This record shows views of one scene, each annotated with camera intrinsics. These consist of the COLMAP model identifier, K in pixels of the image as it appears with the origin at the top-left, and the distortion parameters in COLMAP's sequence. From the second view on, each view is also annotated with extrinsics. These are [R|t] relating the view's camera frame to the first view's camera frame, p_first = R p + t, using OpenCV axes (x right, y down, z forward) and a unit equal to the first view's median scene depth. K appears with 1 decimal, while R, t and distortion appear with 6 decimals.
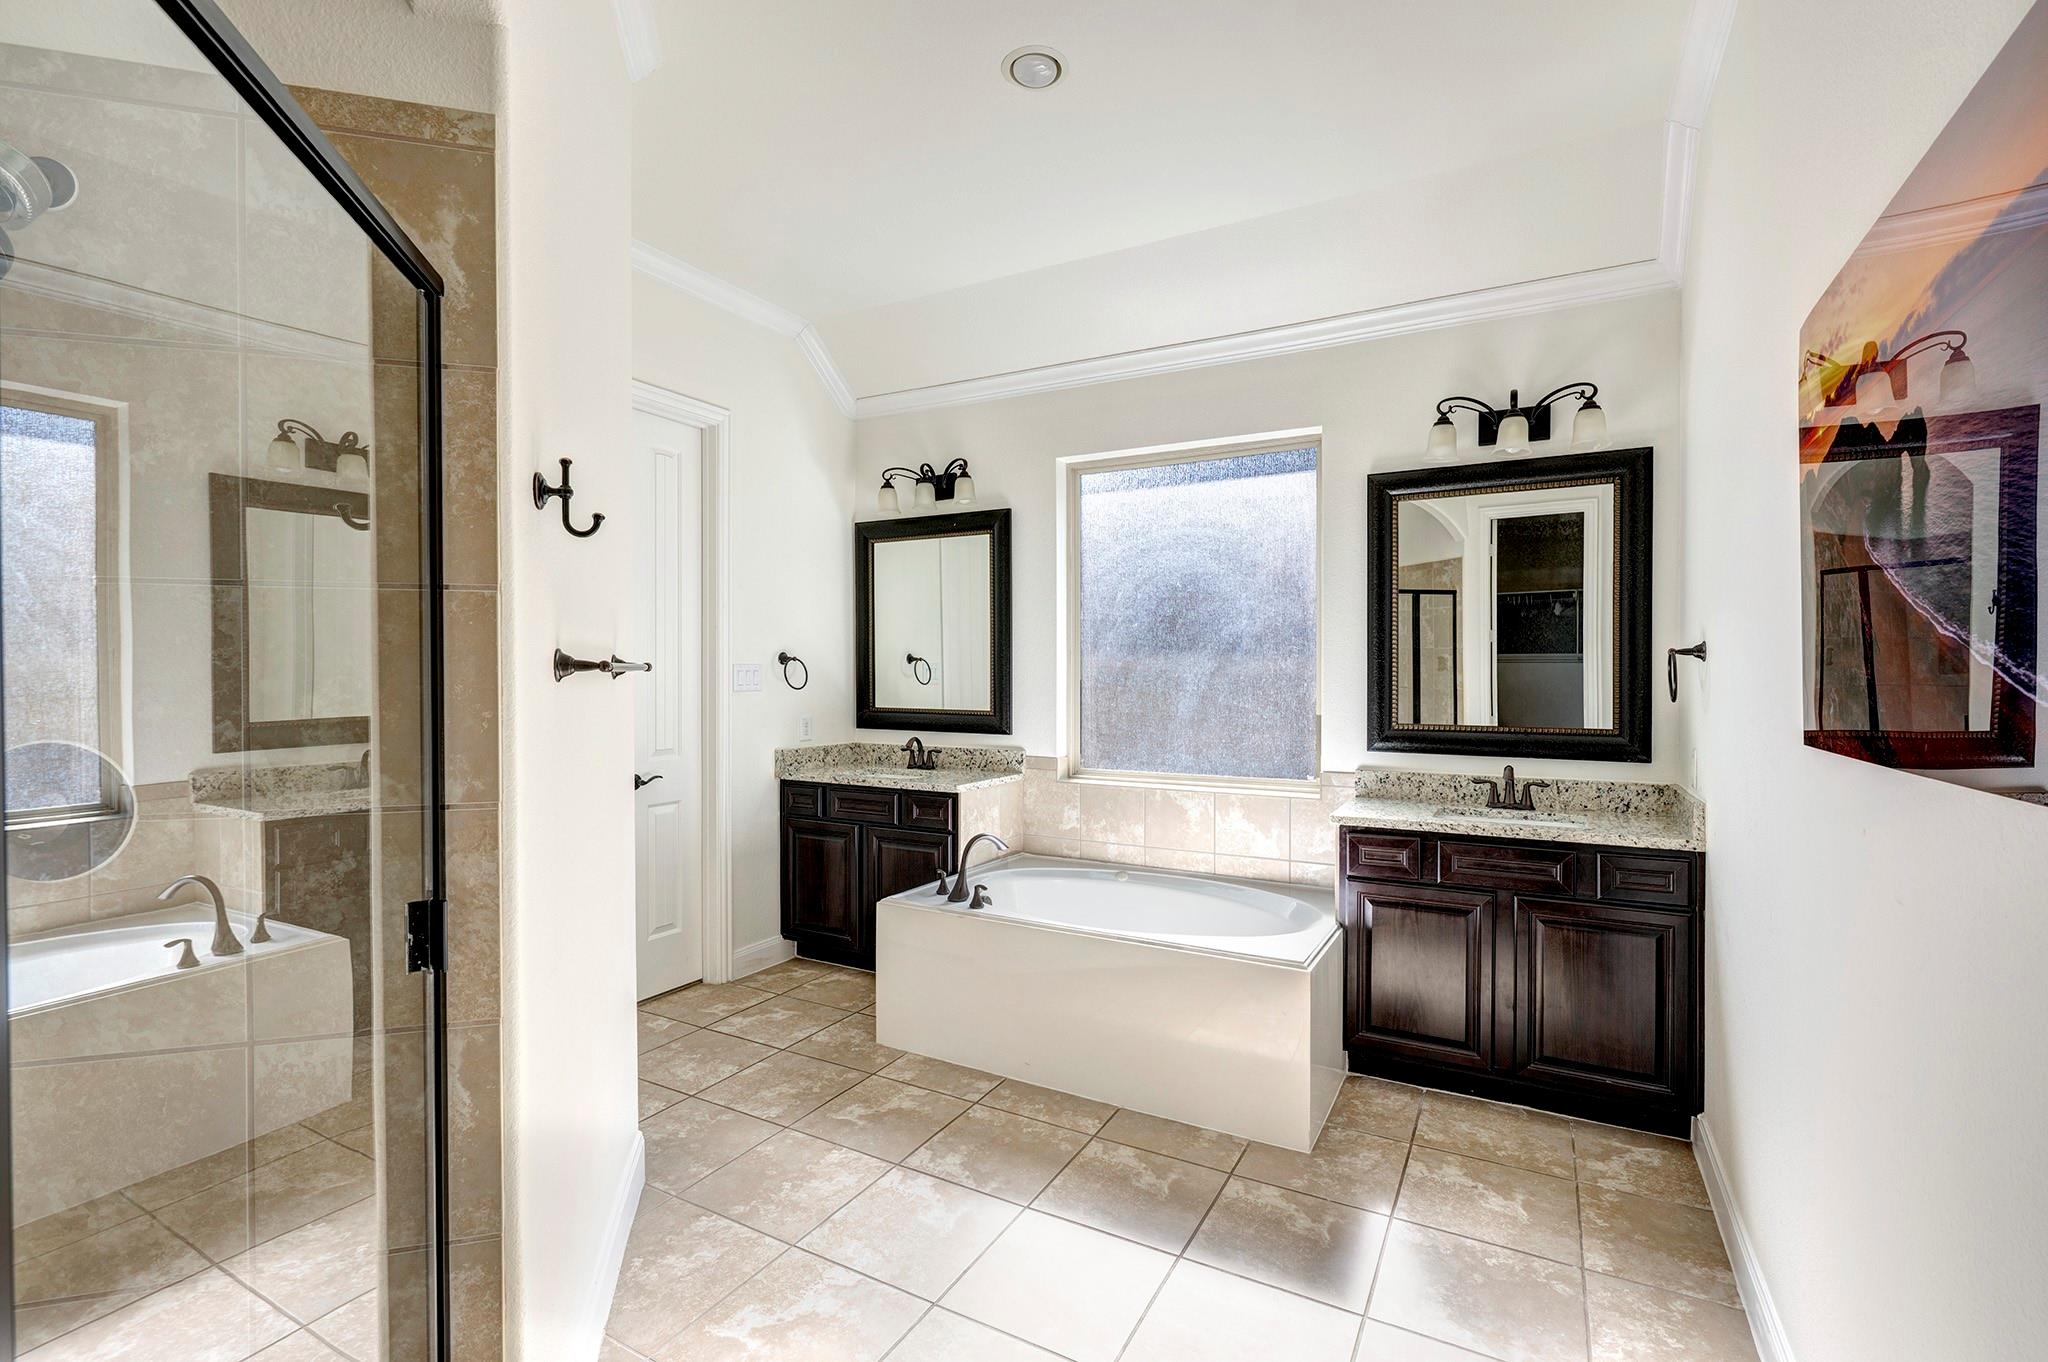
lens RADIAL K [[924.5, 0, 1022.9], [0, 924.5, 685.3], [0, 0, 1]] dist [0.001087, 0.000065]
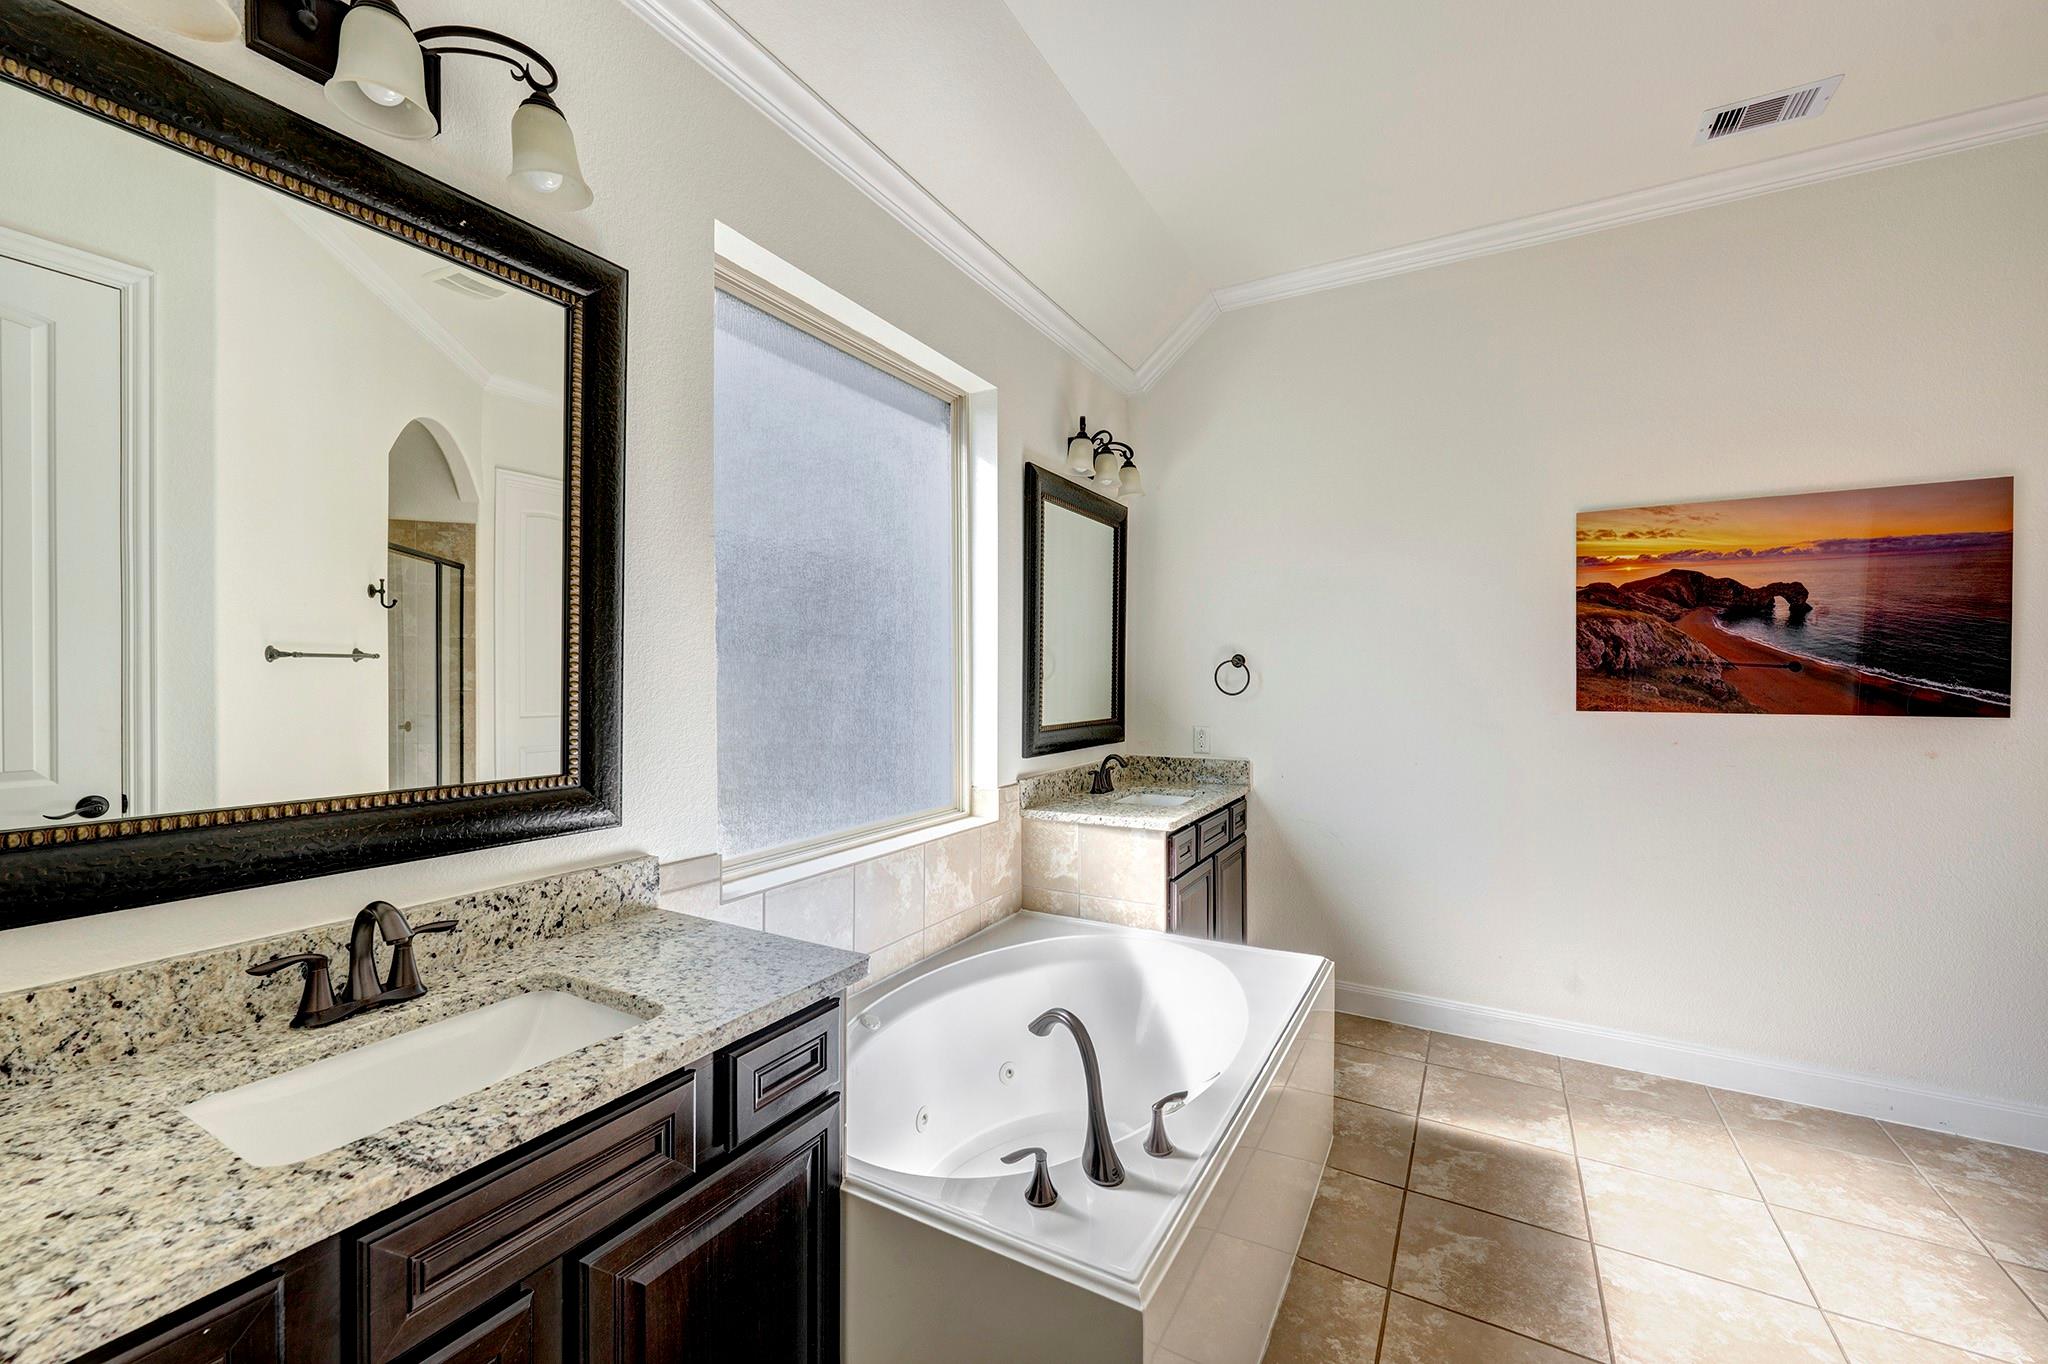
lens RADIAL K [[817.5, 0, 1024.0], [0, 817.5, 670.9], [0, 0, 1]] dist [-0.014545, 0.000859]
pose [[0.009643, -0.002468, 0.999950, -0.425923], [0.004218, 0.999988, 0.002427, -0.017974], [-0.999945, 0.004195, 0.009654, 0.930008]]
